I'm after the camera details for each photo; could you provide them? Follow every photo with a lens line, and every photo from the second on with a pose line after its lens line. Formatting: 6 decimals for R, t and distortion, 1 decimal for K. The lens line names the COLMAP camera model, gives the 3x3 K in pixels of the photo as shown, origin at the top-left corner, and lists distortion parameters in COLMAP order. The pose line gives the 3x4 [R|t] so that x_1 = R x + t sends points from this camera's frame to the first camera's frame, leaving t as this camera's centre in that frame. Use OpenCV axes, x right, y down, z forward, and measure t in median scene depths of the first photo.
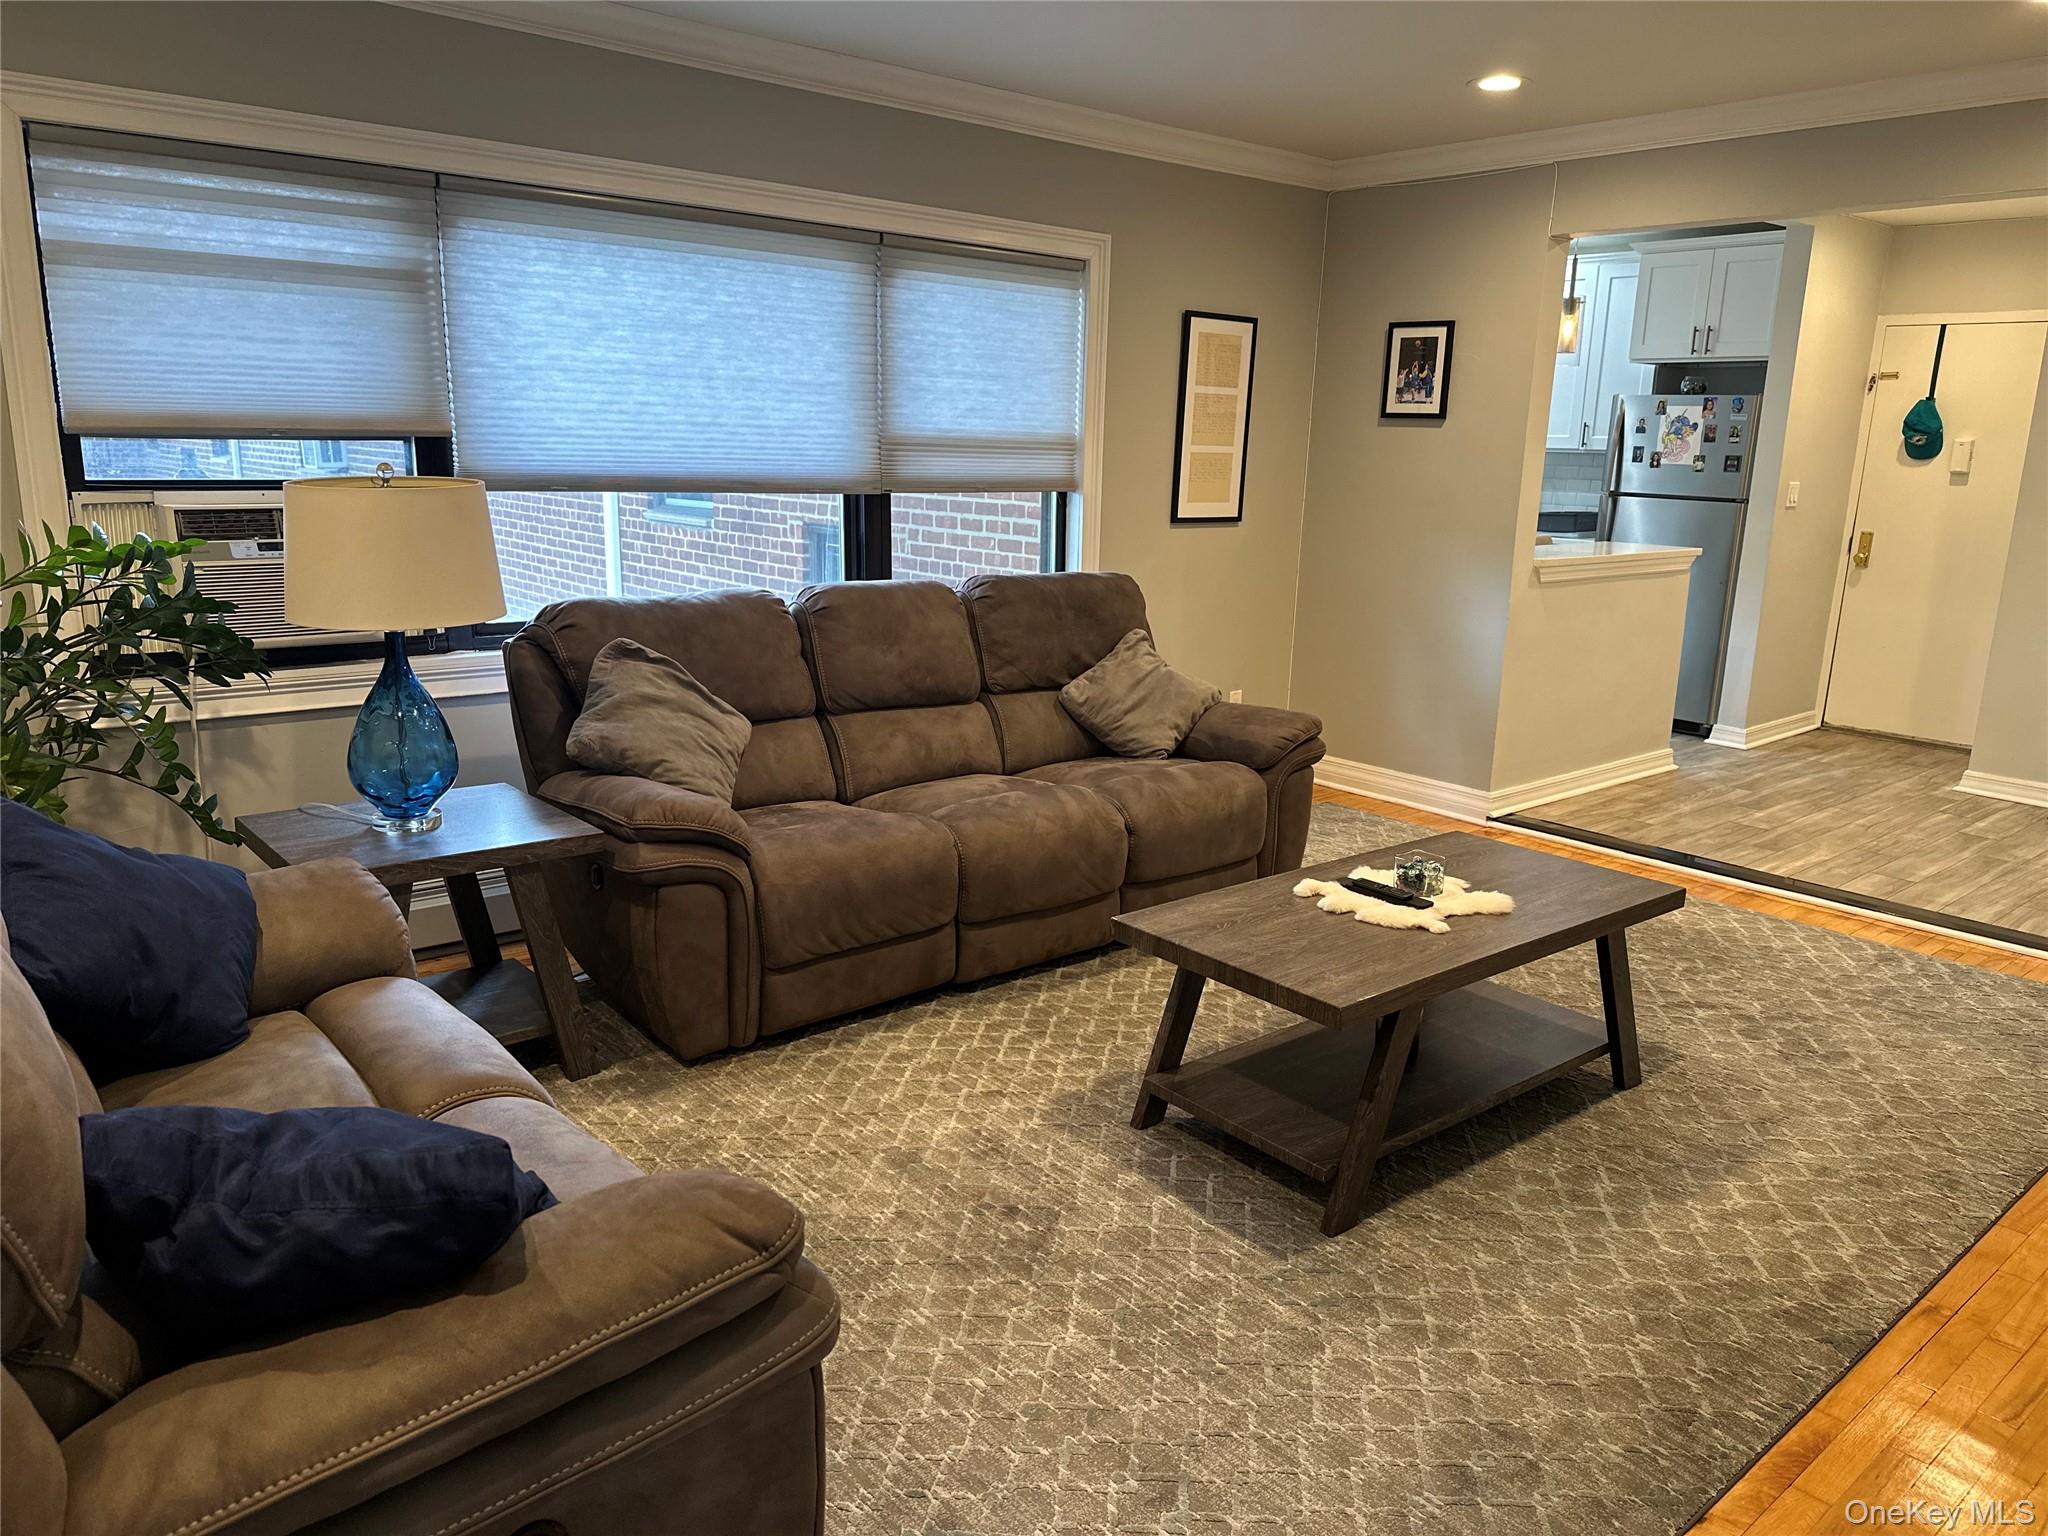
lens RADIAL K [[1460.5, 0, 1011.2], [0, 1460.5, 787.1], [0, 0, 1]] dist [0.048293, -0.059887]
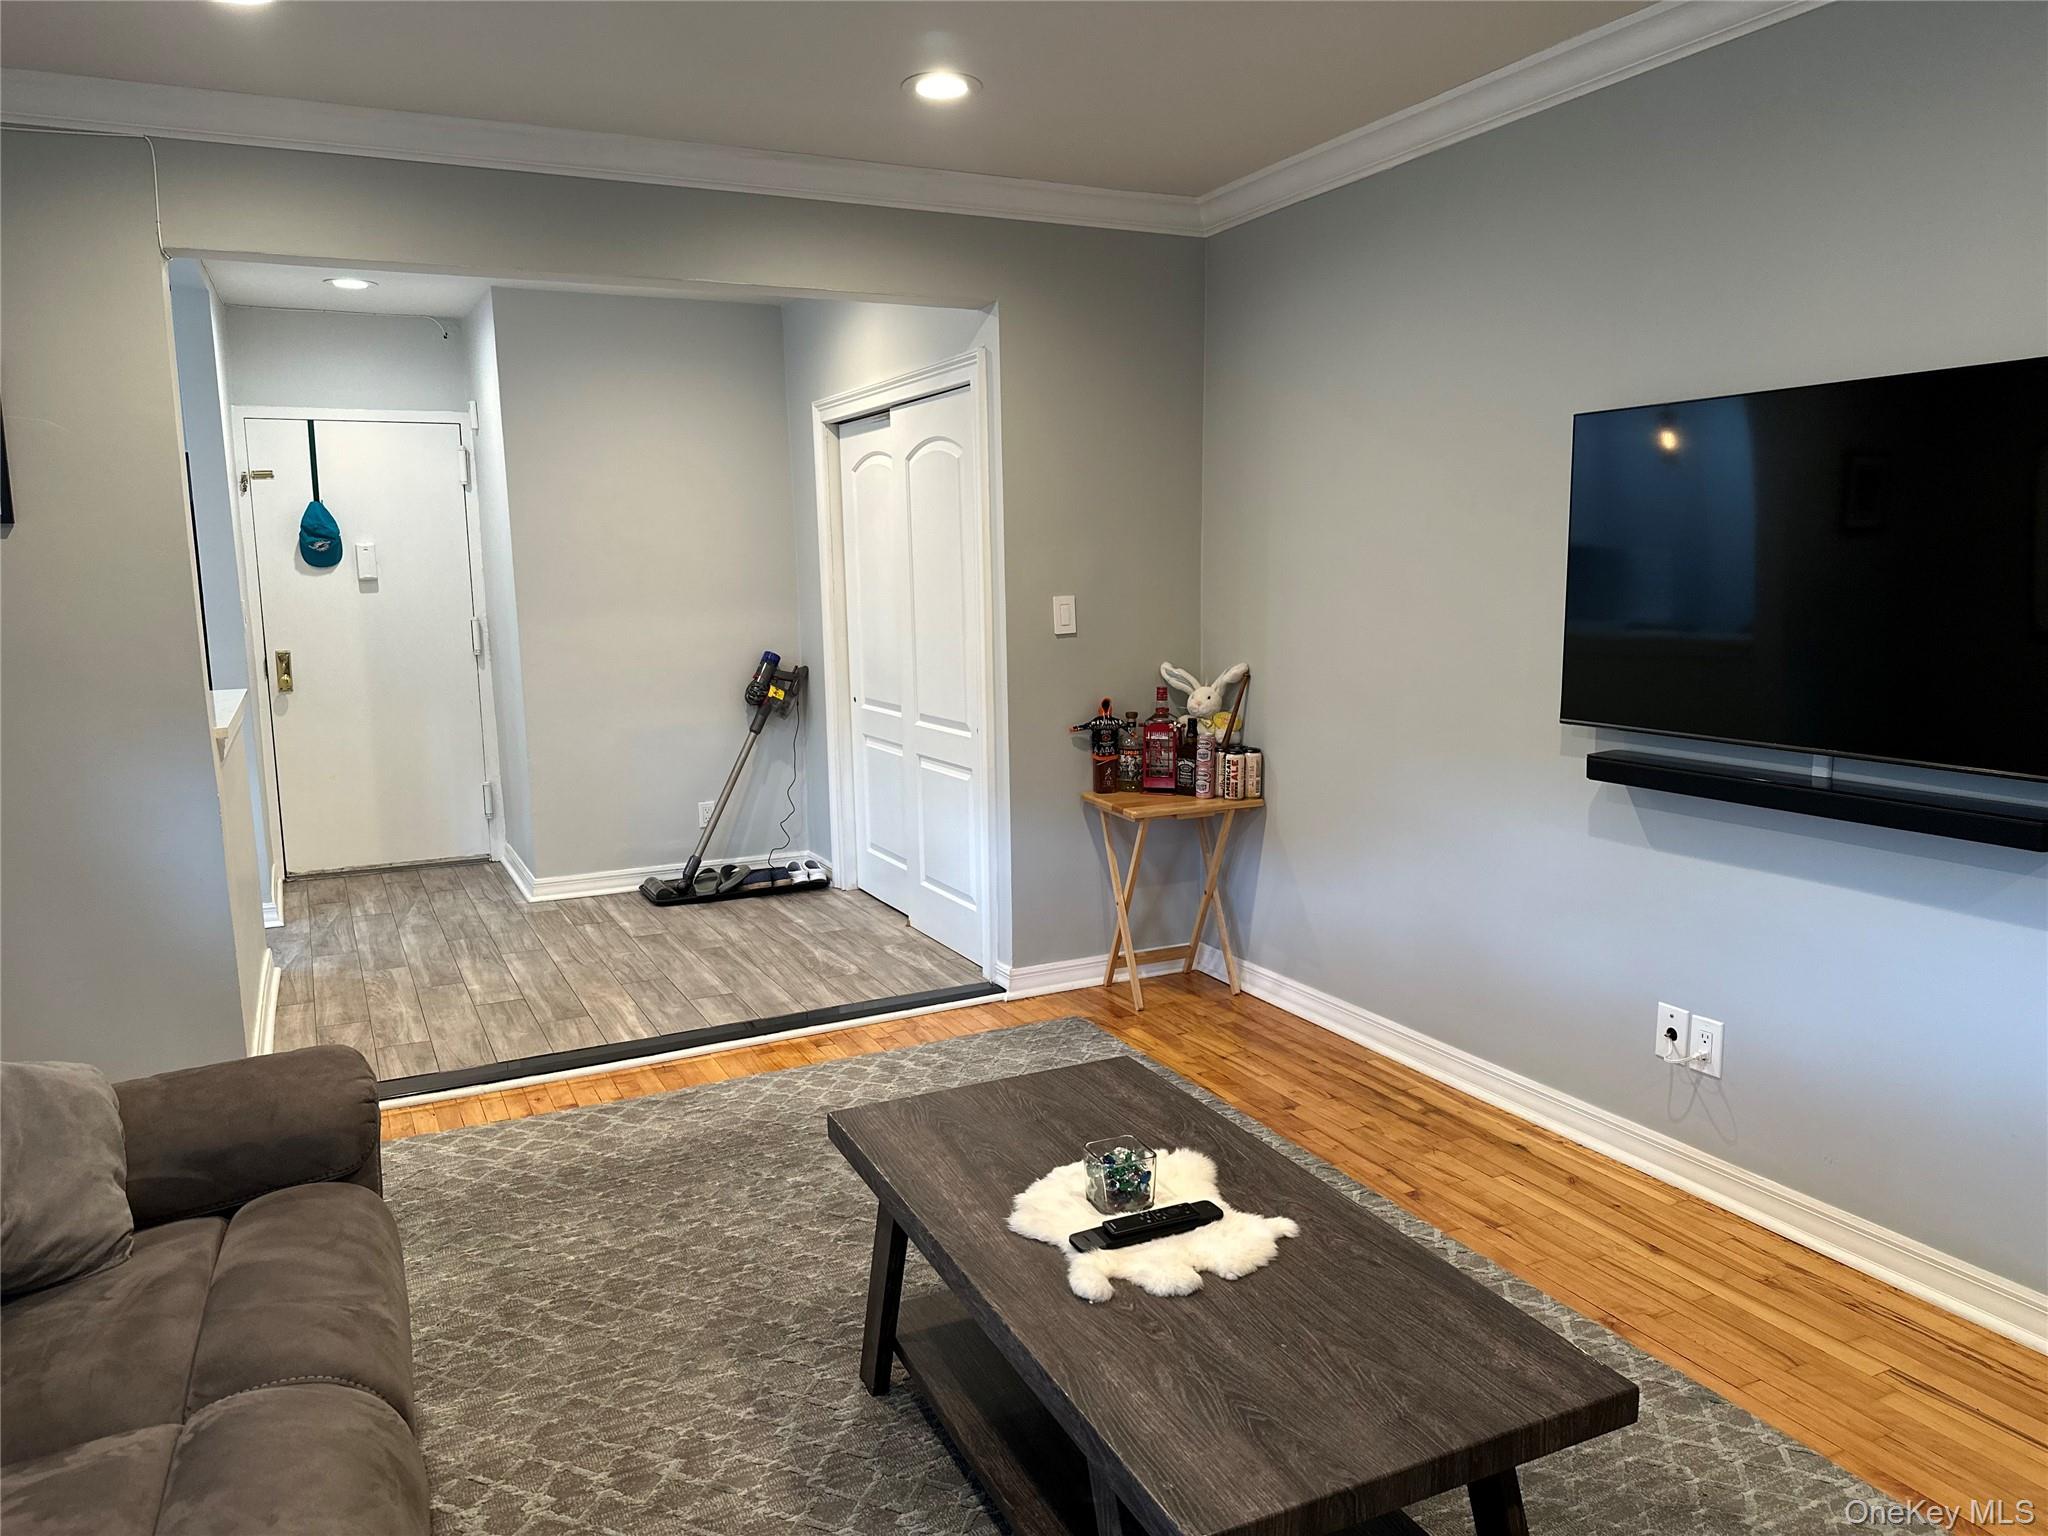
lens RADIAL K [[1460.5, 0, 1012.5], [0, 1460.5, 781.0], [0, 0, 1]] dist [0.048293, -0.059887]
pose [[0.260539, -0.185392, 0.947496, -0.221766], [0.260549, 0.958479, 0.115896, -0.136221], [-0.929642, 0.216673, 0.298025, 0.548615]]
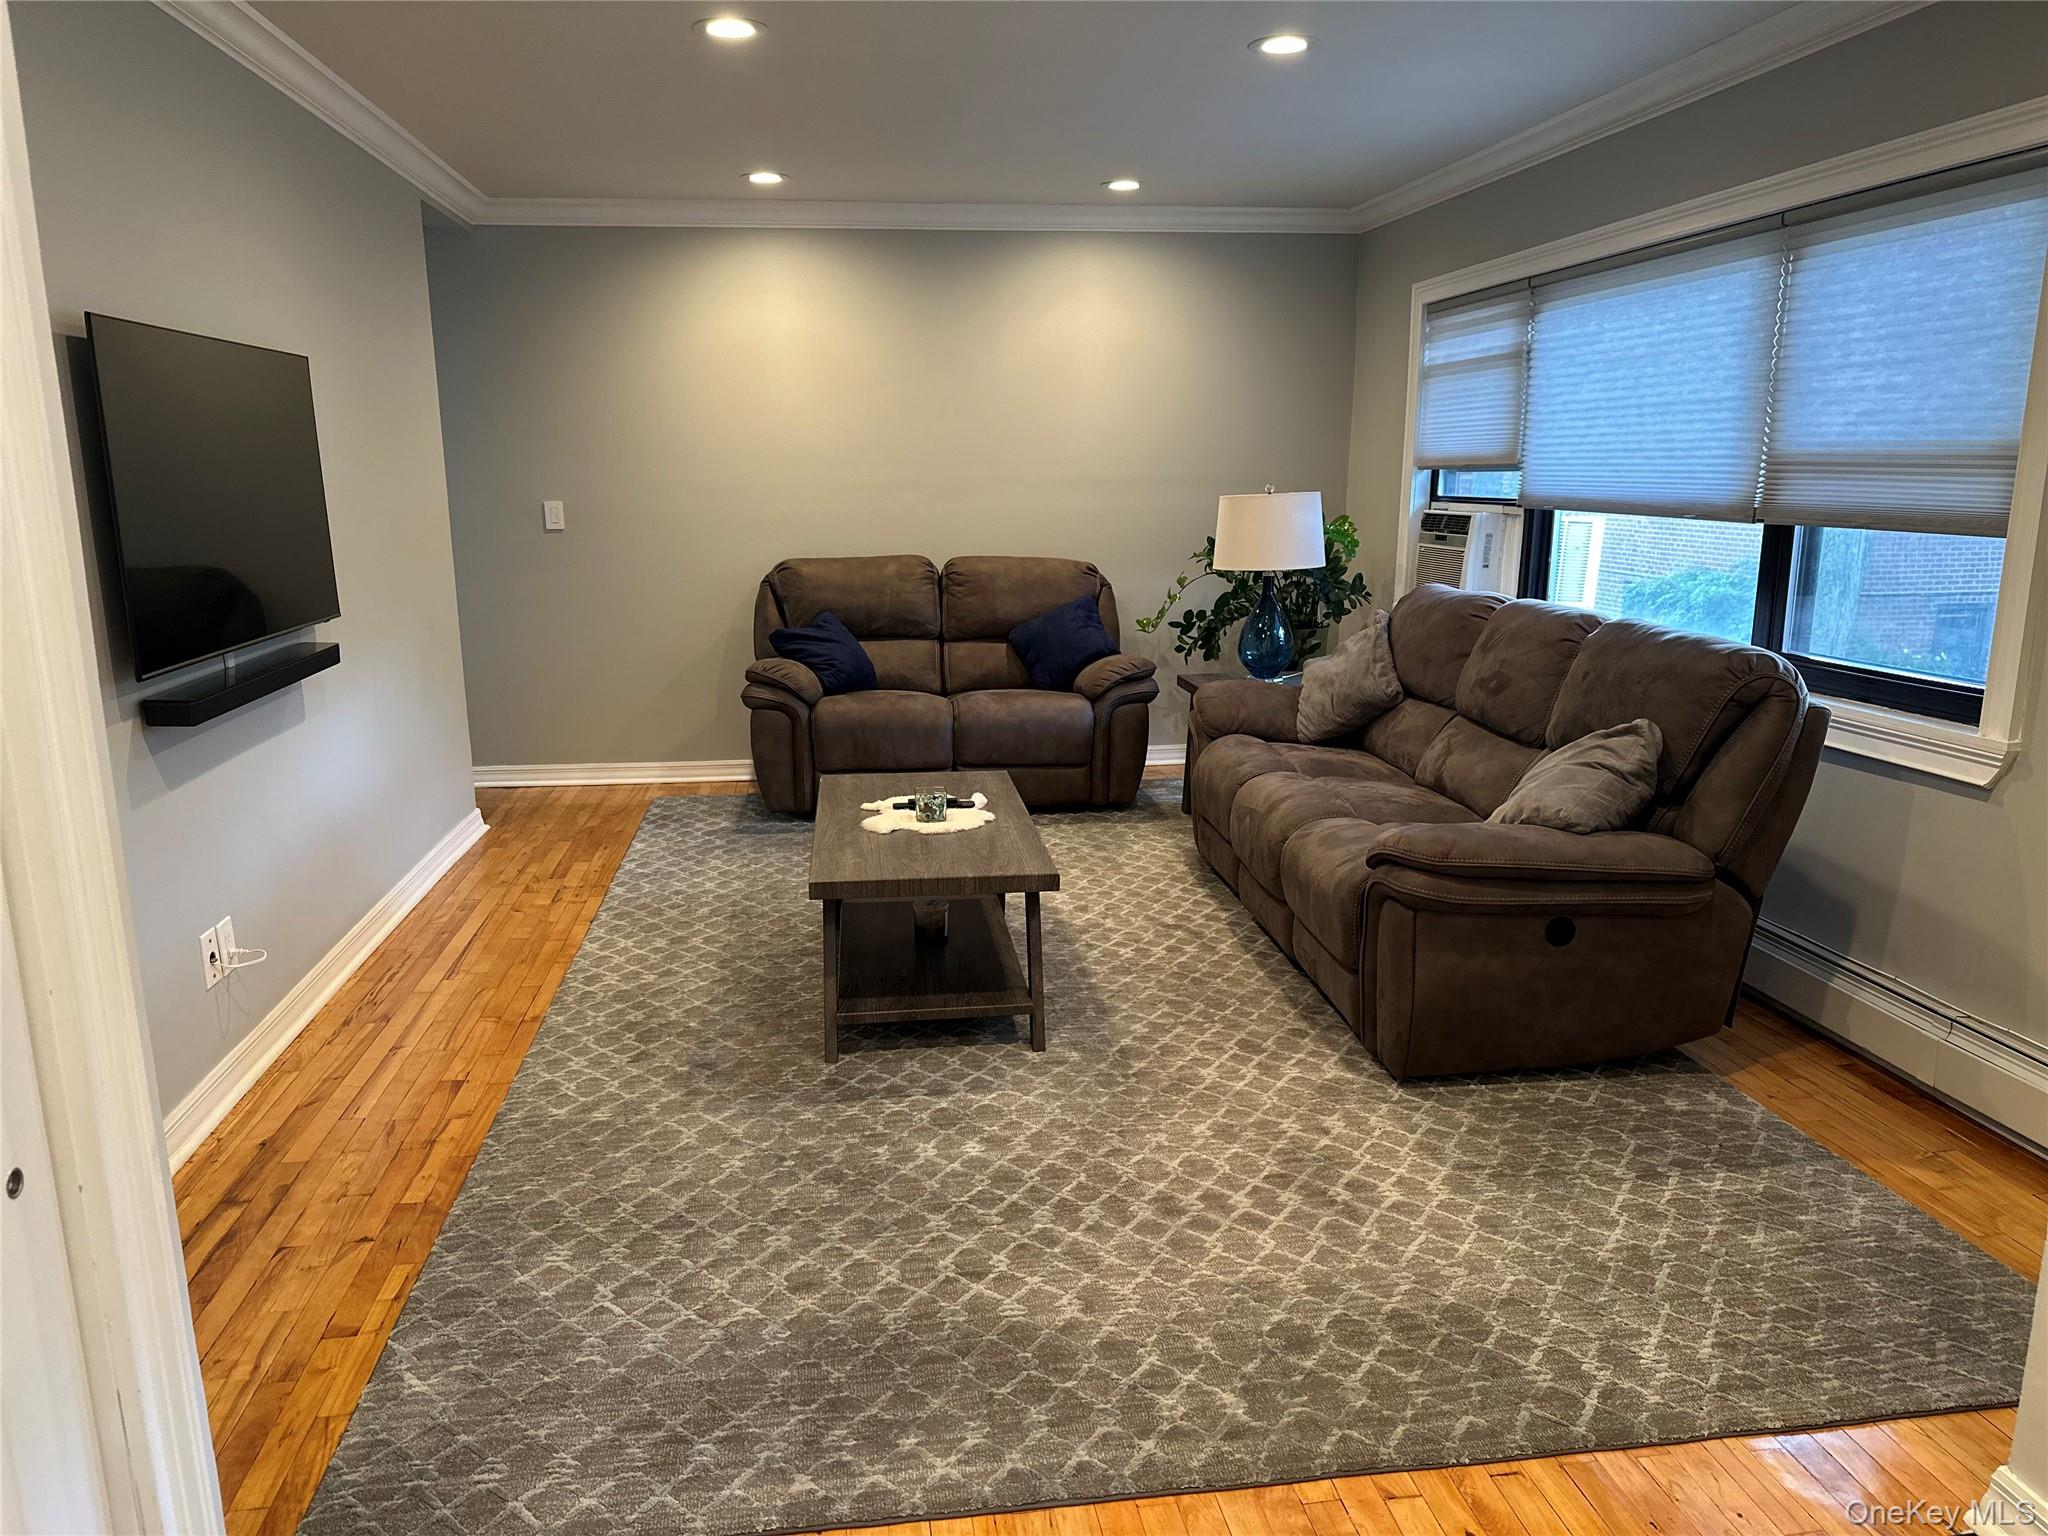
lens RADIAL K [[1460.5, 0, 1022.7], [0, 1460.5, 763.1], [0, 0, 1]] dist [0.048293, -0.059887]
pose [[-0.530126, 0.143525, -0.835683, 0.850020], [-0.208316, 0.933318, 0.292442, -0.233680], [0.821931, 0.329117, -0.464878, 1.100640]]
